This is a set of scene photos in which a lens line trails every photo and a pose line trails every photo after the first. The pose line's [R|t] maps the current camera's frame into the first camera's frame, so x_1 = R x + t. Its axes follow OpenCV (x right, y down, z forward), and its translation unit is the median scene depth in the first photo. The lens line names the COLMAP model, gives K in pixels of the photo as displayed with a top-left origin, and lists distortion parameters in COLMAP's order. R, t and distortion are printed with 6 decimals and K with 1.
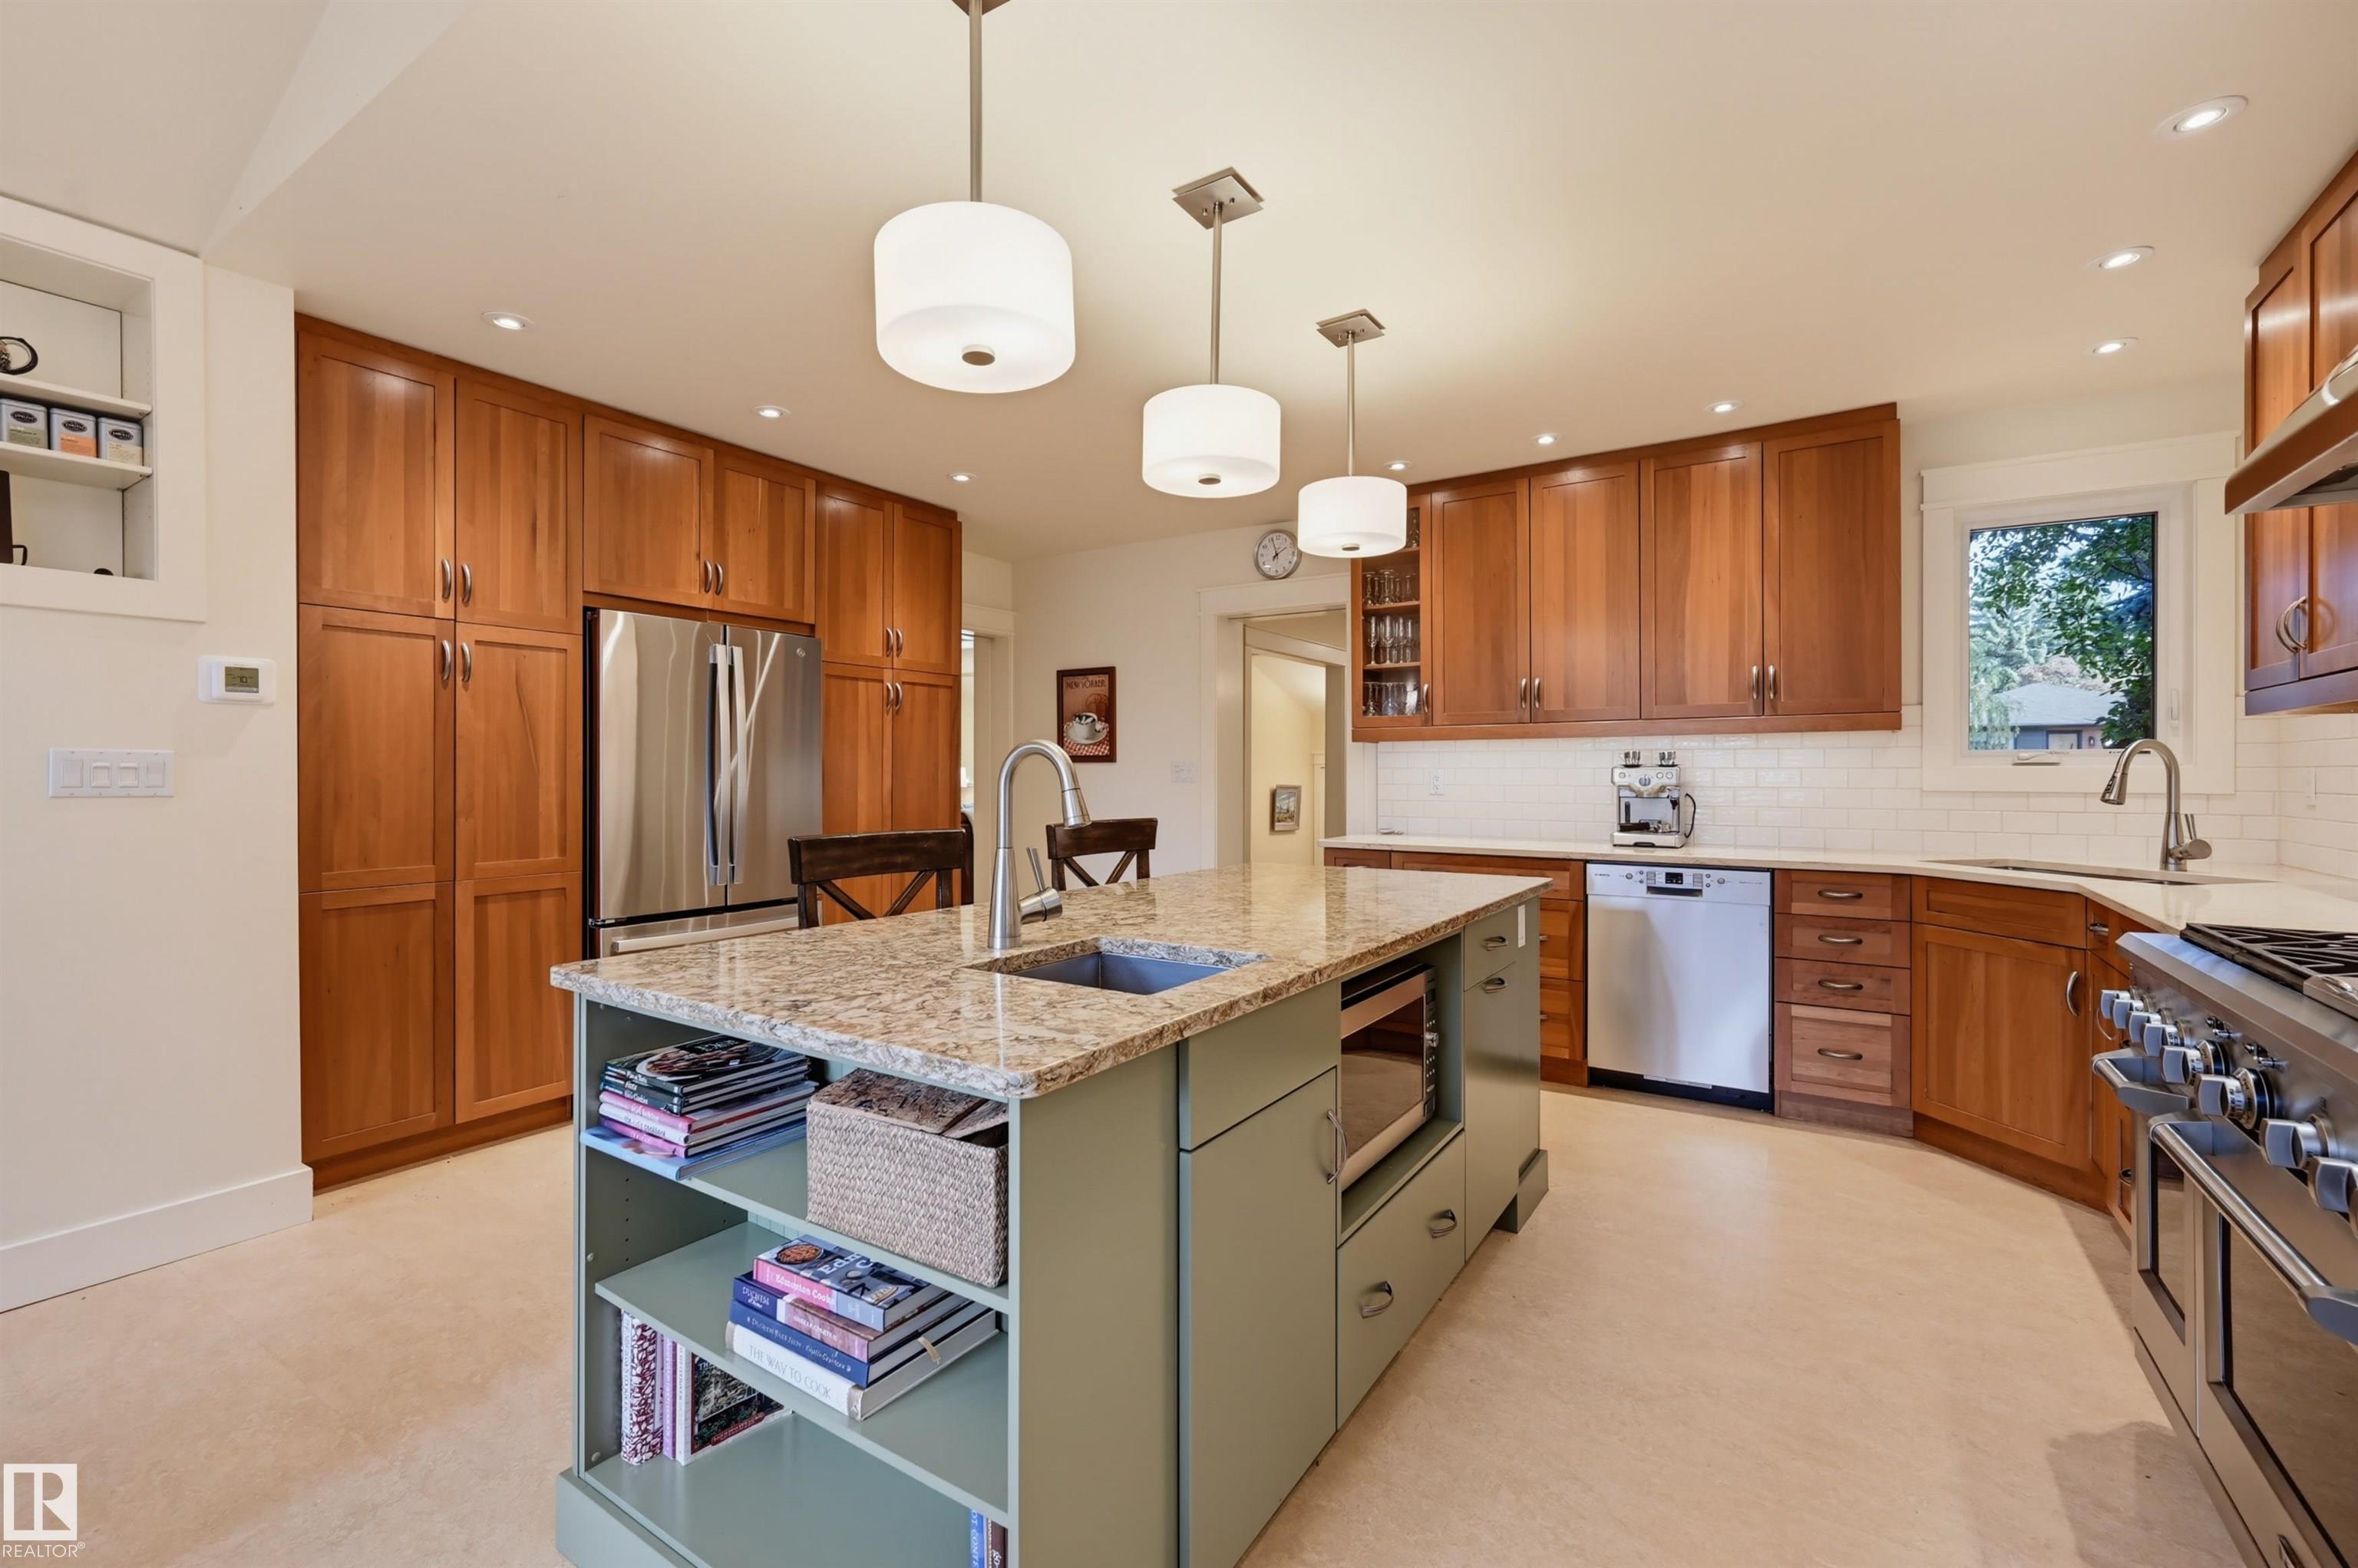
lens RADIAL K [[994.4, 0, 1168.2], [0, 994.4, 773.0], [0, 0, 1]] dist [-0.001235, -0.000234]
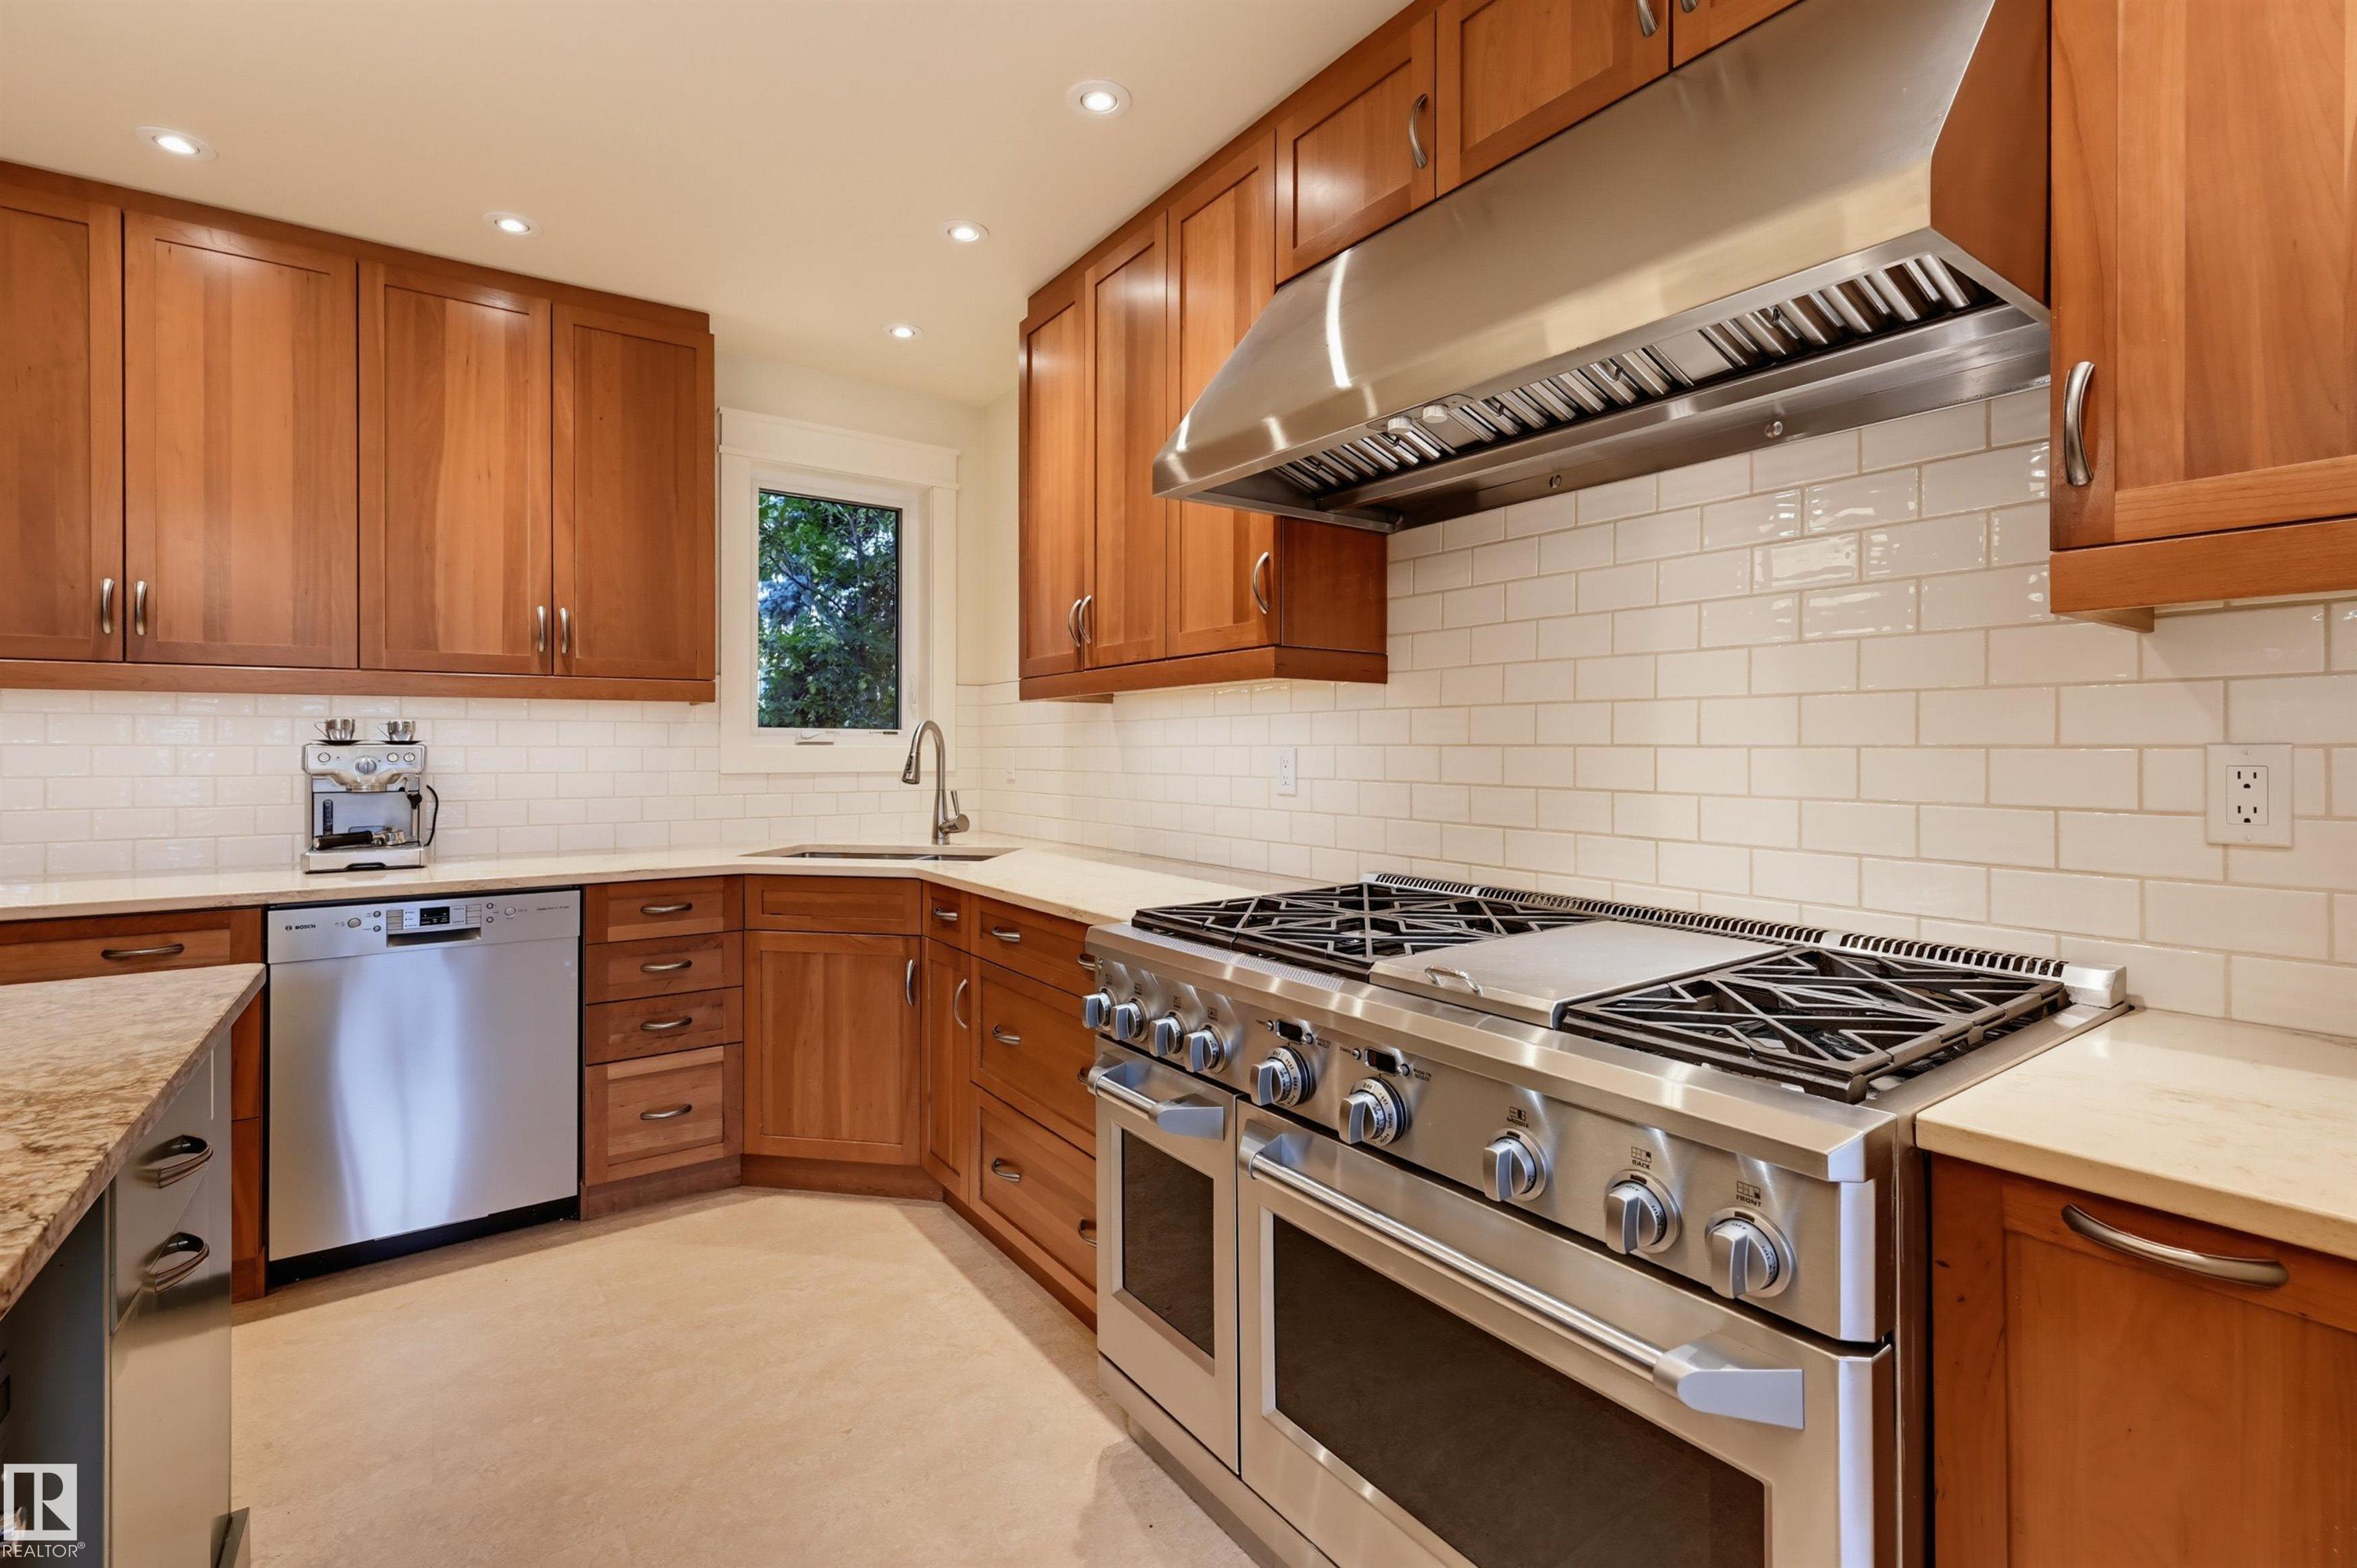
lens RADIAL K [[1054.3, 0, 1178.5], [0, 1054.3, 748.7], [0, 0, 1]] dist [-0.000713, -0.000126]
pose [[0.362459, 0.001959, 0.931998, 0.043845], [0.001608, 0.999995, -0.002727, -0.000862], [-0.931998, 0.002487, 0.362454, 0.300793]]
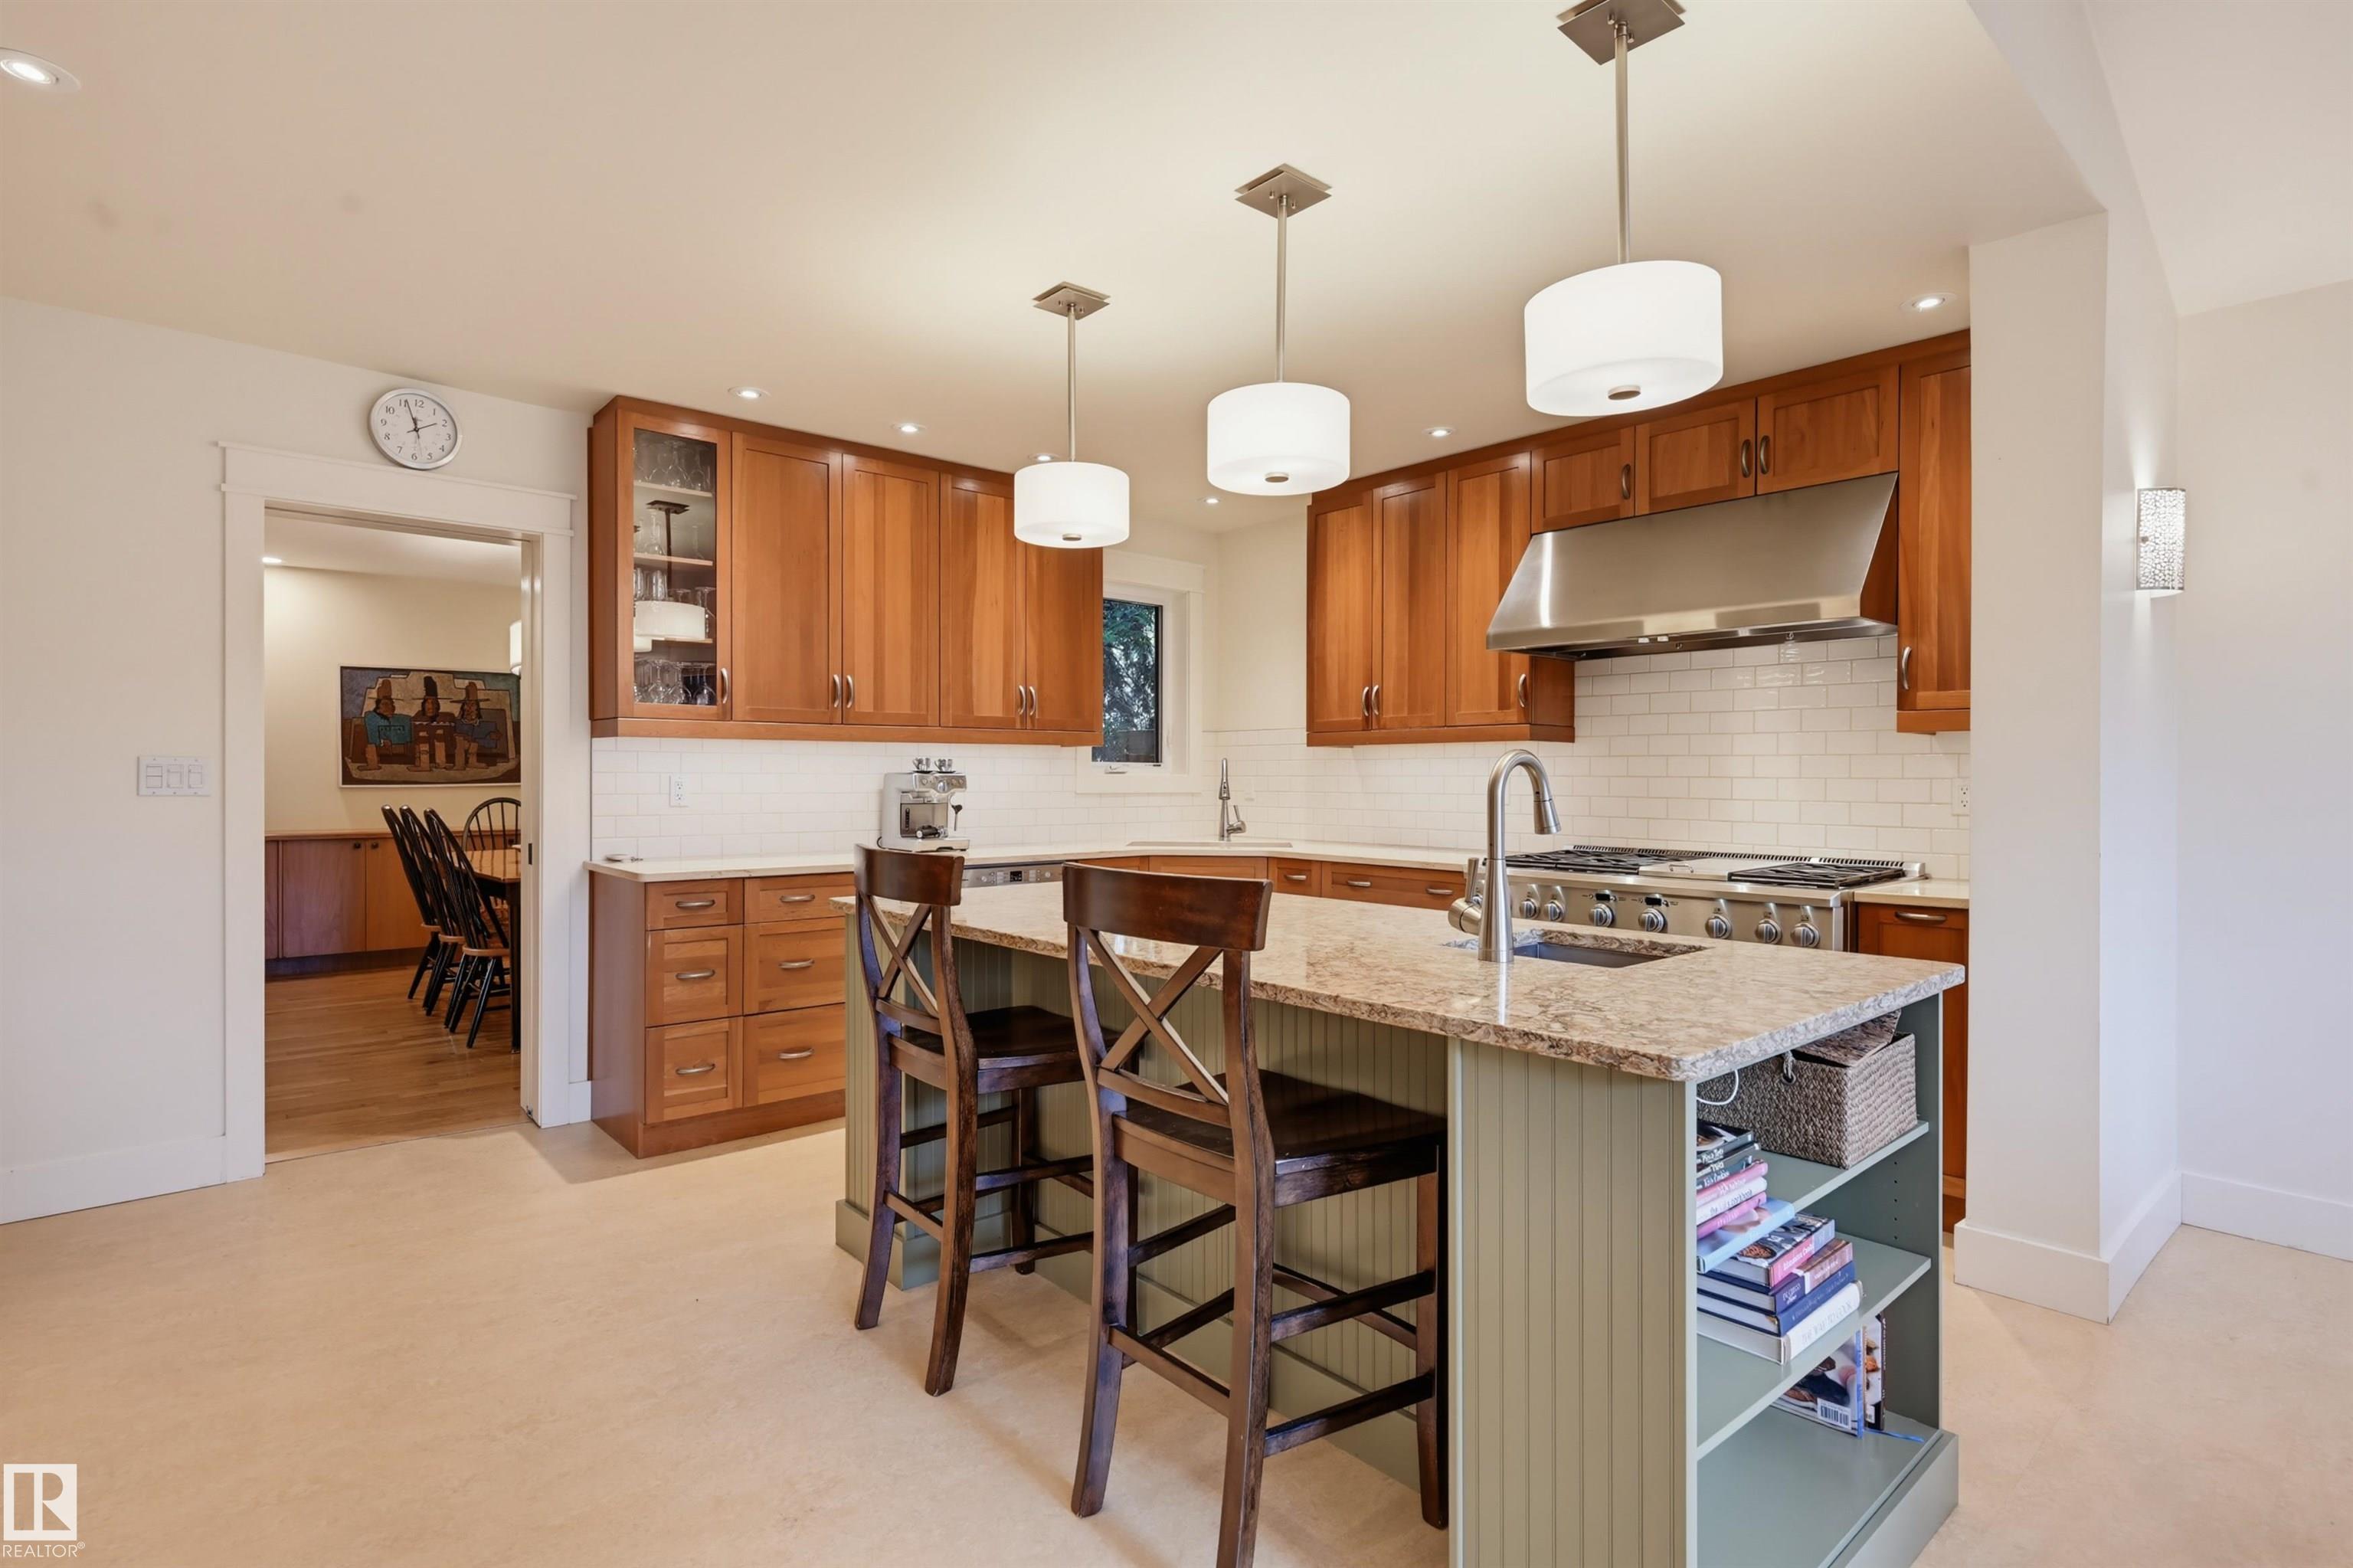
lens RADIAL K [[1151.9, 0, 1175.0], [0, 1151.9, 783.4], [0, 0, 1]] dist [0.002304, 0.000240]
pose [[0.266787, -0.004271, 0.963746, -0.666860], [-0.000666, 0.999989, 0.004616, -0.002064], [-0.963755, -0.001873, 0.266781, 0.499088]]
